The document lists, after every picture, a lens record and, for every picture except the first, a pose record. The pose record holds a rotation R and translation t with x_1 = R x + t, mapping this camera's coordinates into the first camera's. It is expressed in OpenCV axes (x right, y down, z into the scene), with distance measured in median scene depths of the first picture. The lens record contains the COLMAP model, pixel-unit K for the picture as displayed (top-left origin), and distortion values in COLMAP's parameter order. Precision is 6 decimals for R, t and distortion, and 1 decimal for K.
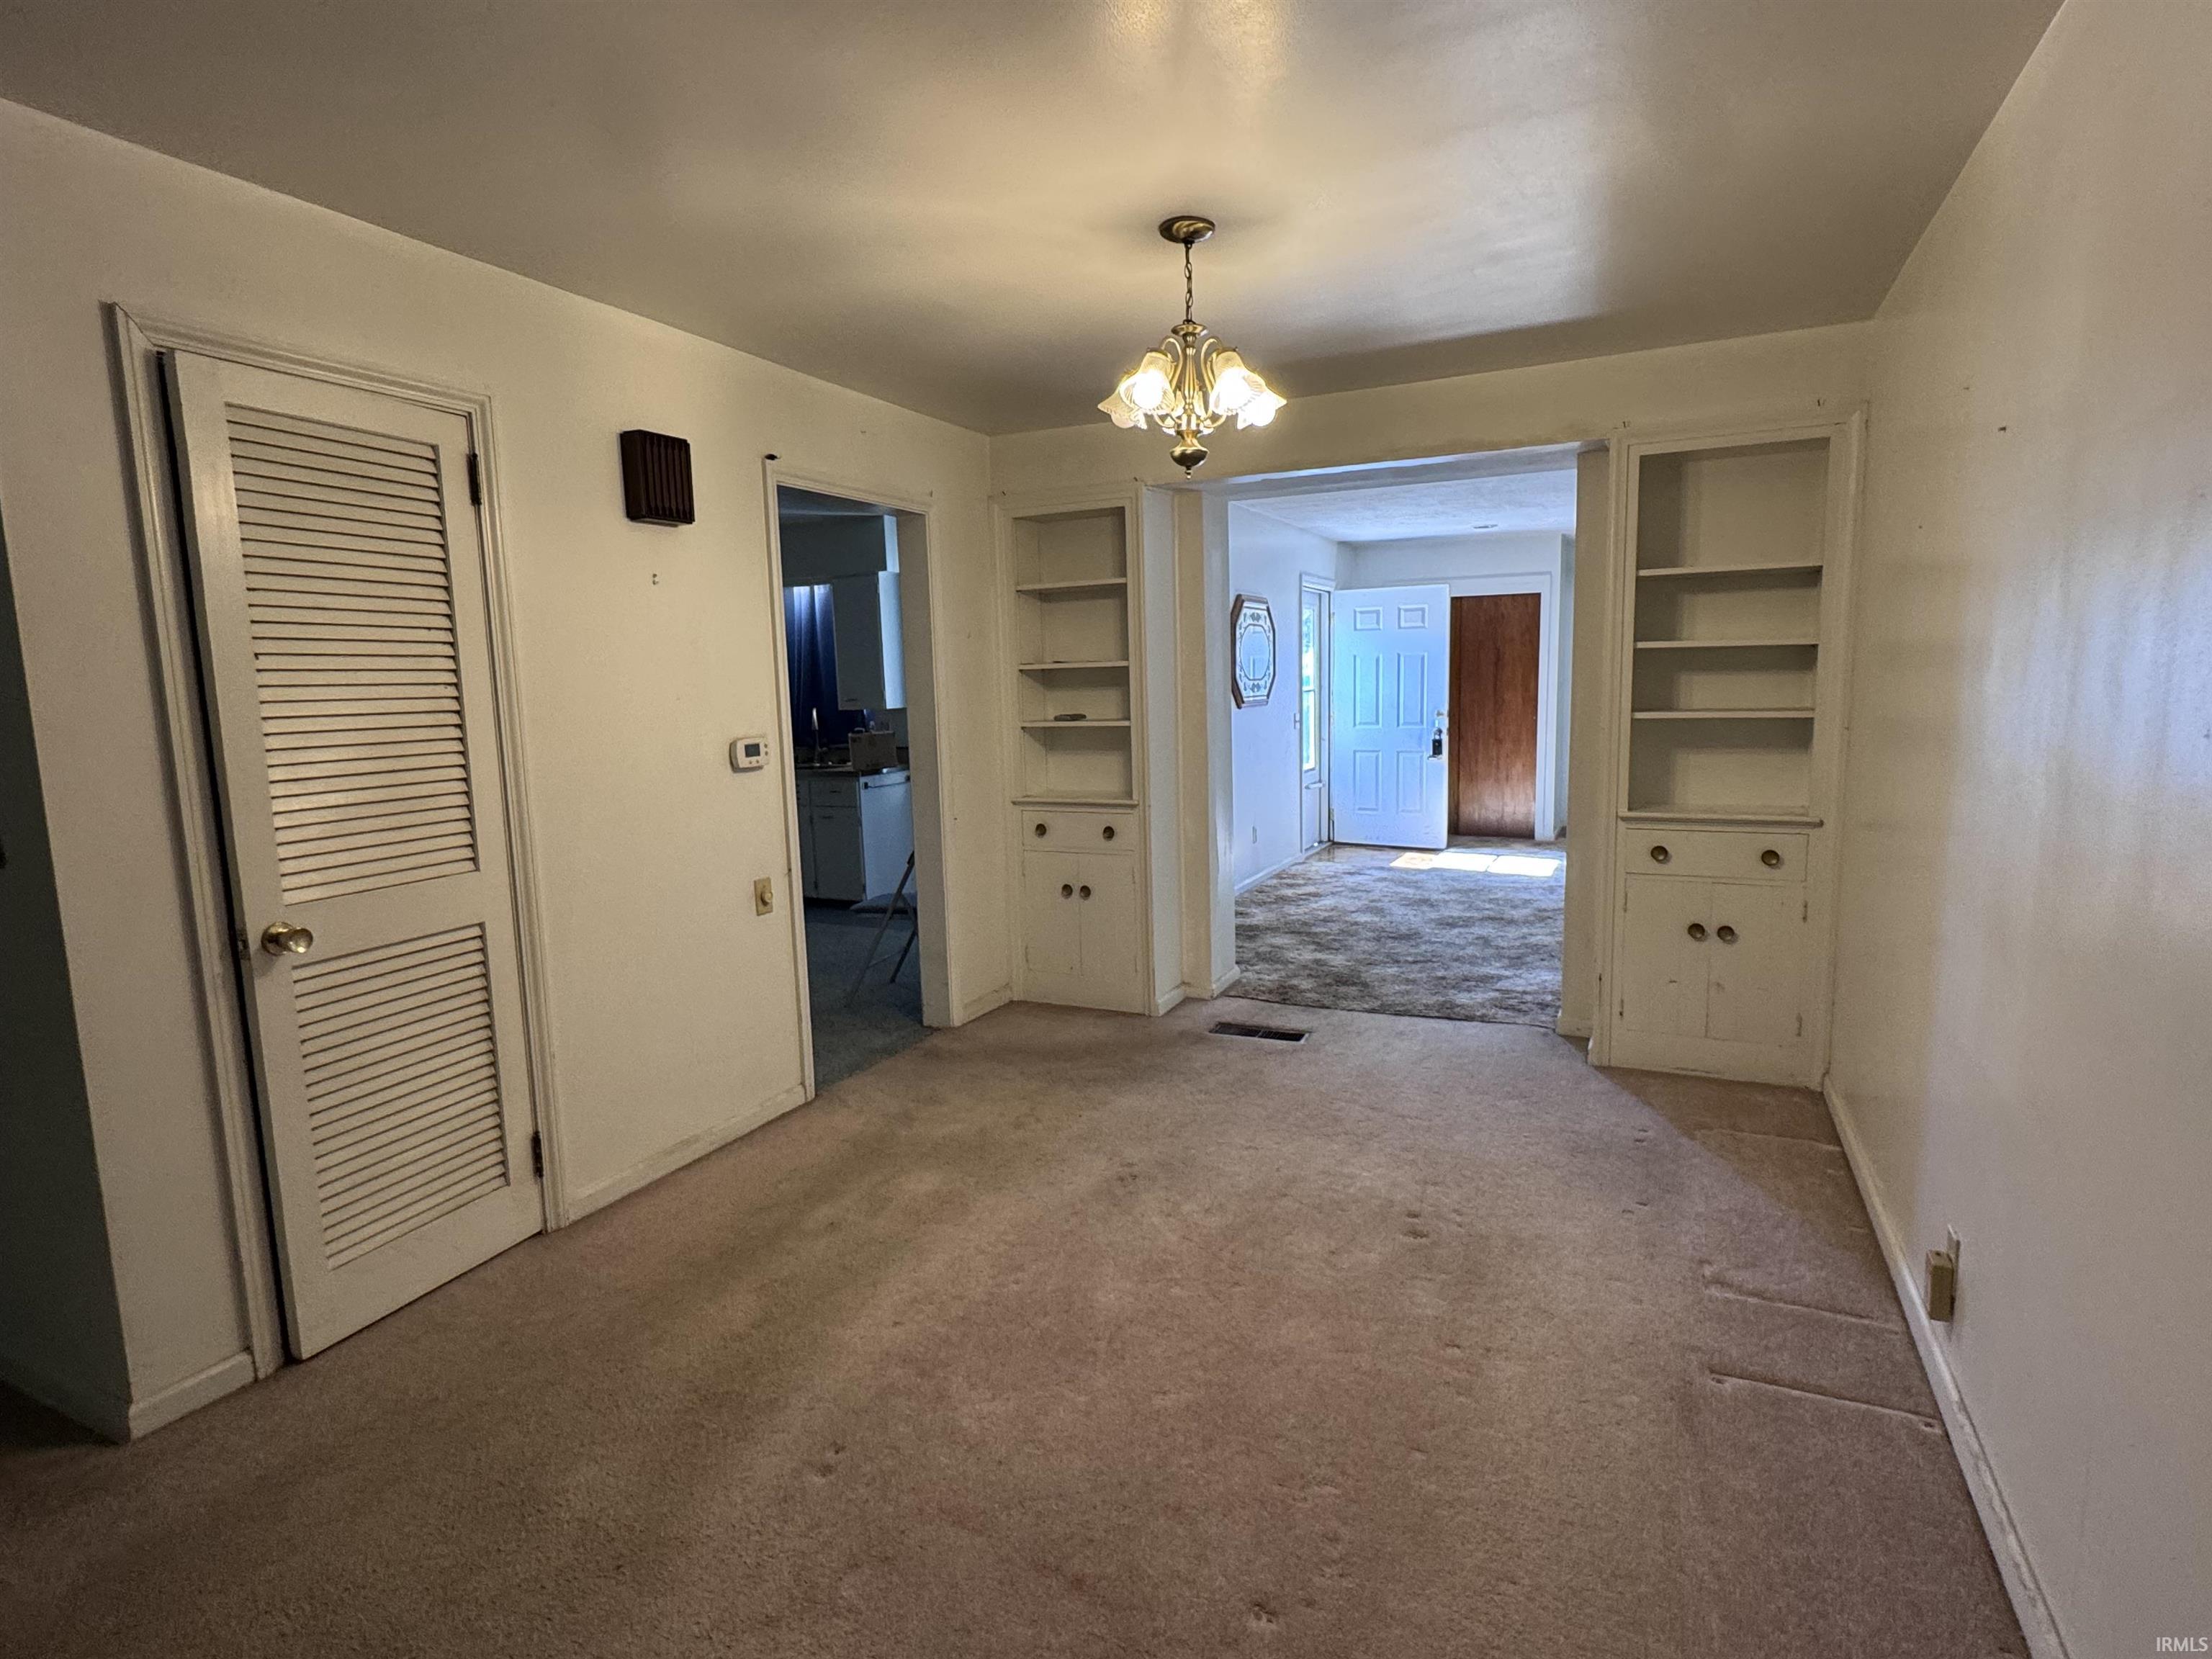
lens RADIAL K [[1129.3, 0, 1110.2], [0, 1129.3, 833.2], [0, 0, 1]] dist [-0.006037, 0.000897]
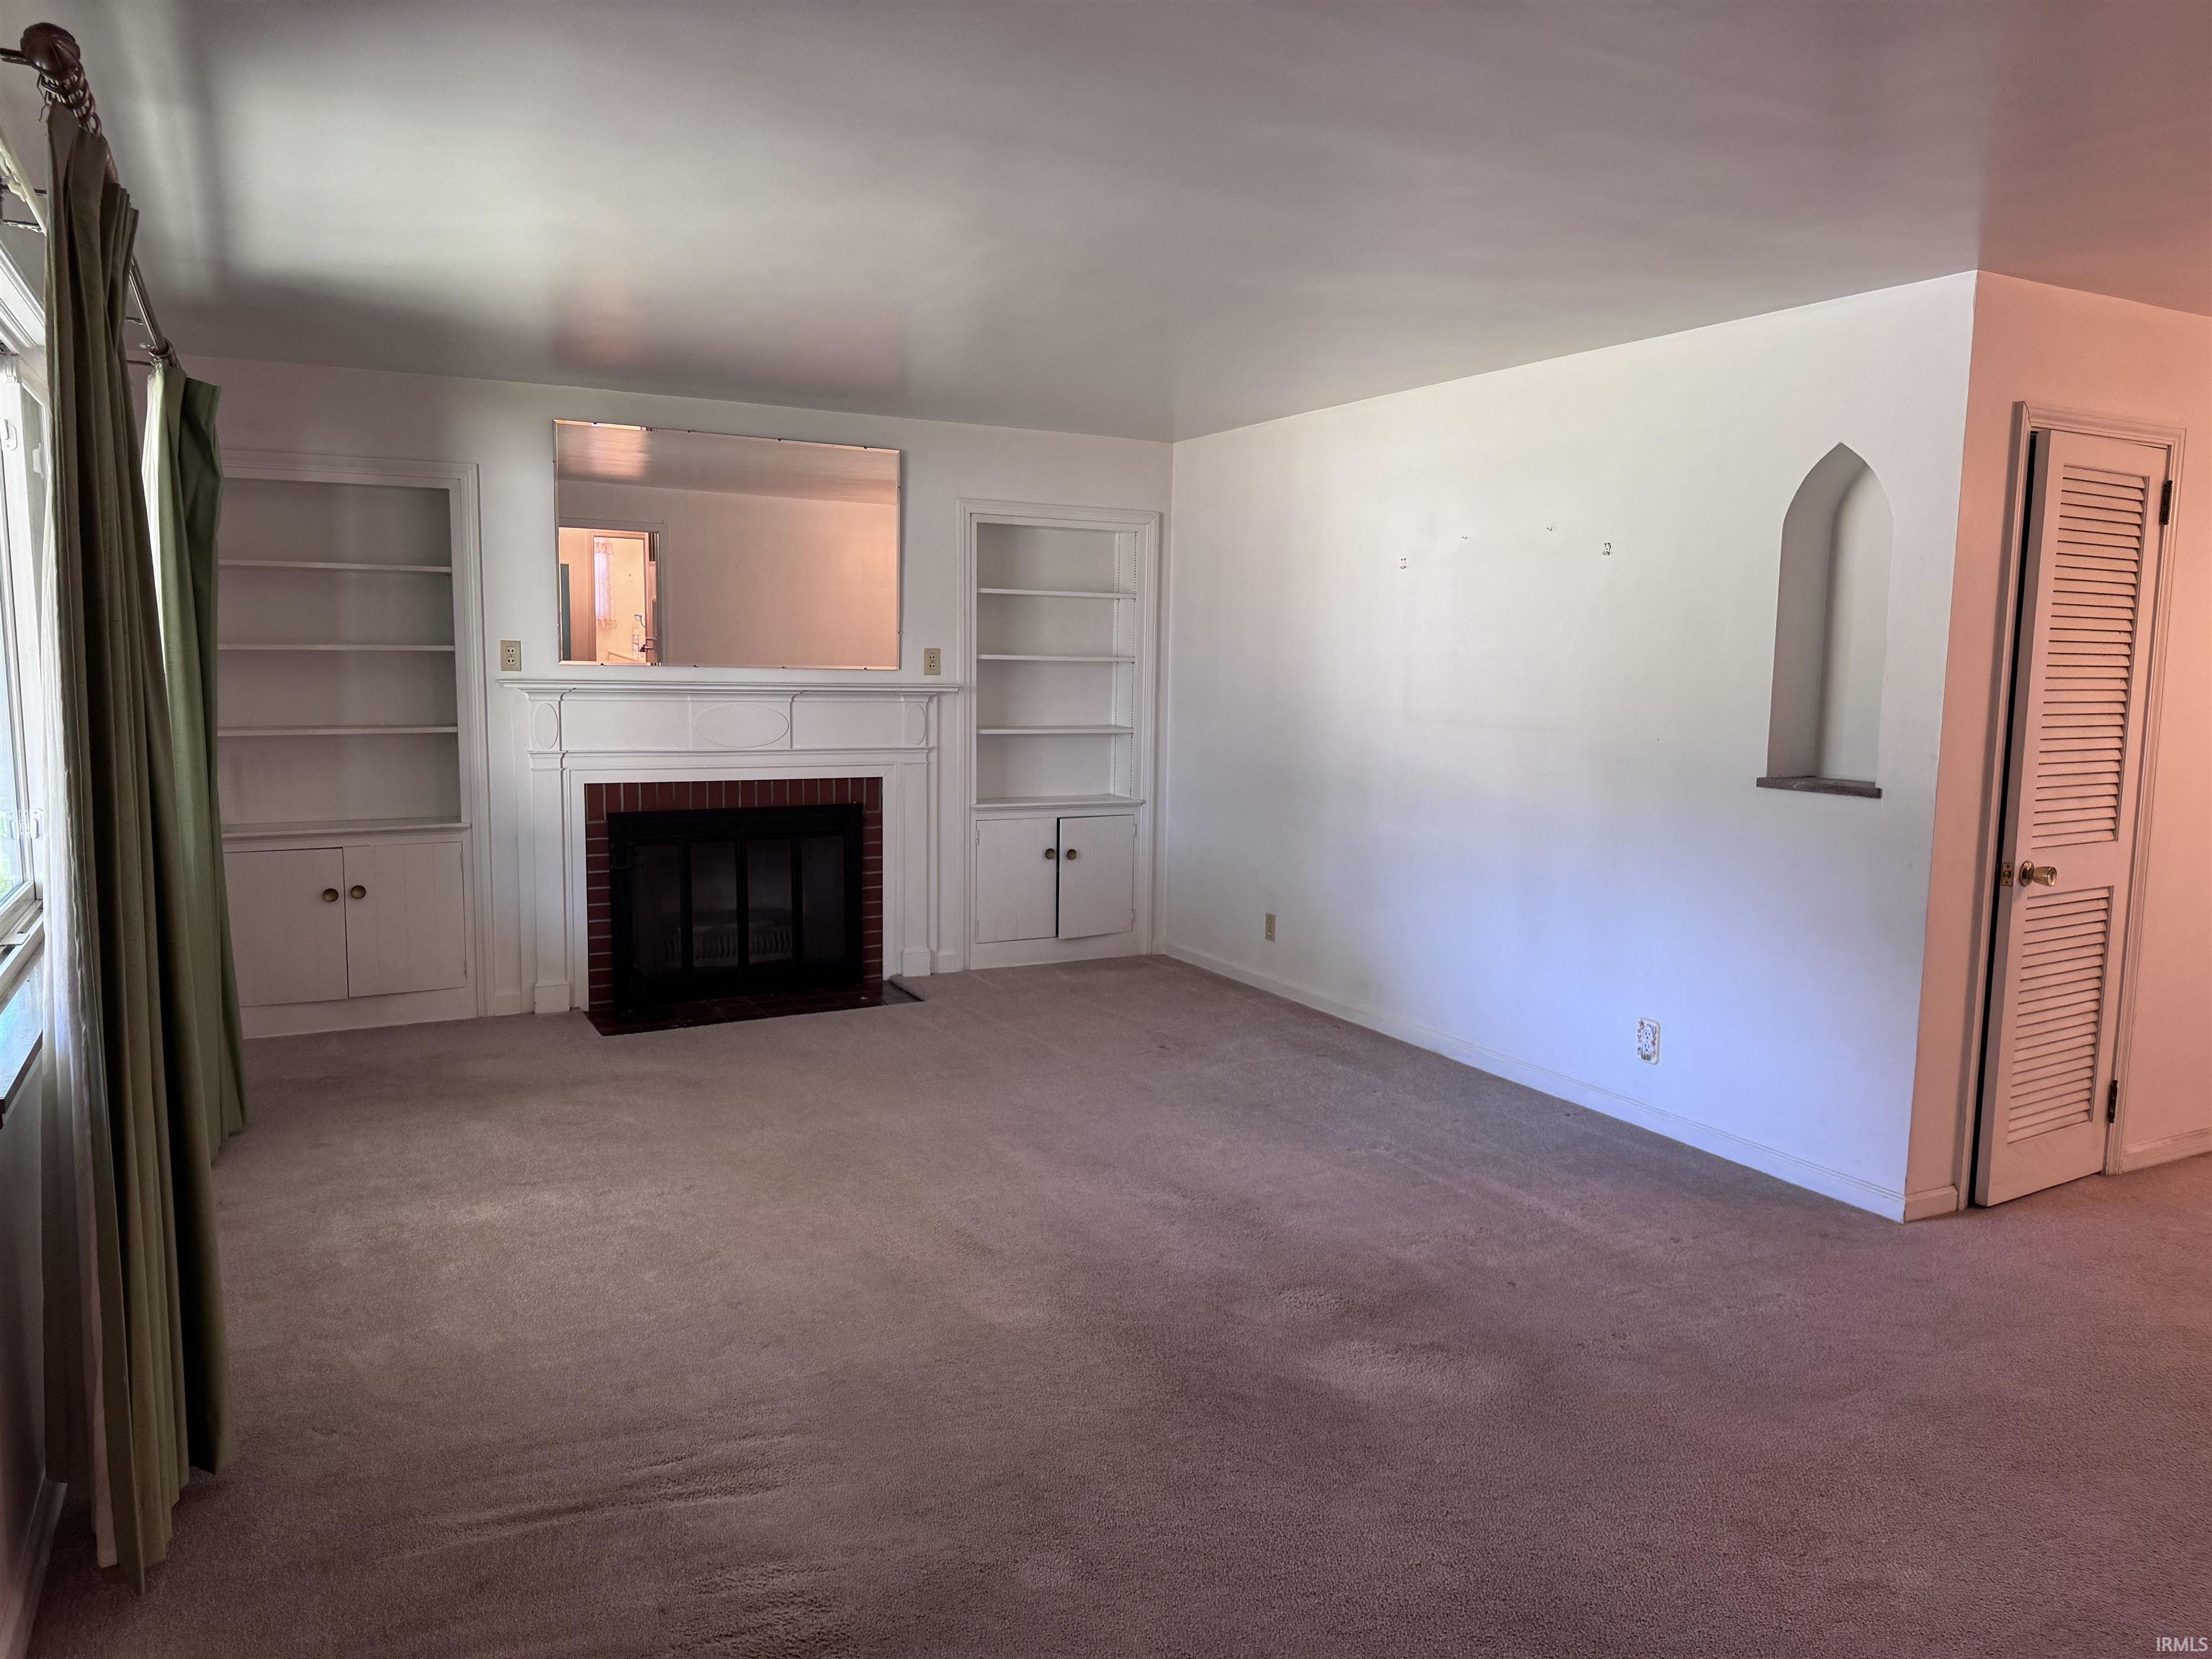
lens RADIAL K [[1543.0, 0, 1103.2], [0, 1543.0, 819.2], [0, 0, 1]] dist [0.052647, -0.062673]
pose [[0.802240, 0.100301, -0.588515, -0.458164], [-0.113196, 0.993459, 0.015011, 0.104817], [0.586172, 0.054576, 0.808347, -0.893722]]
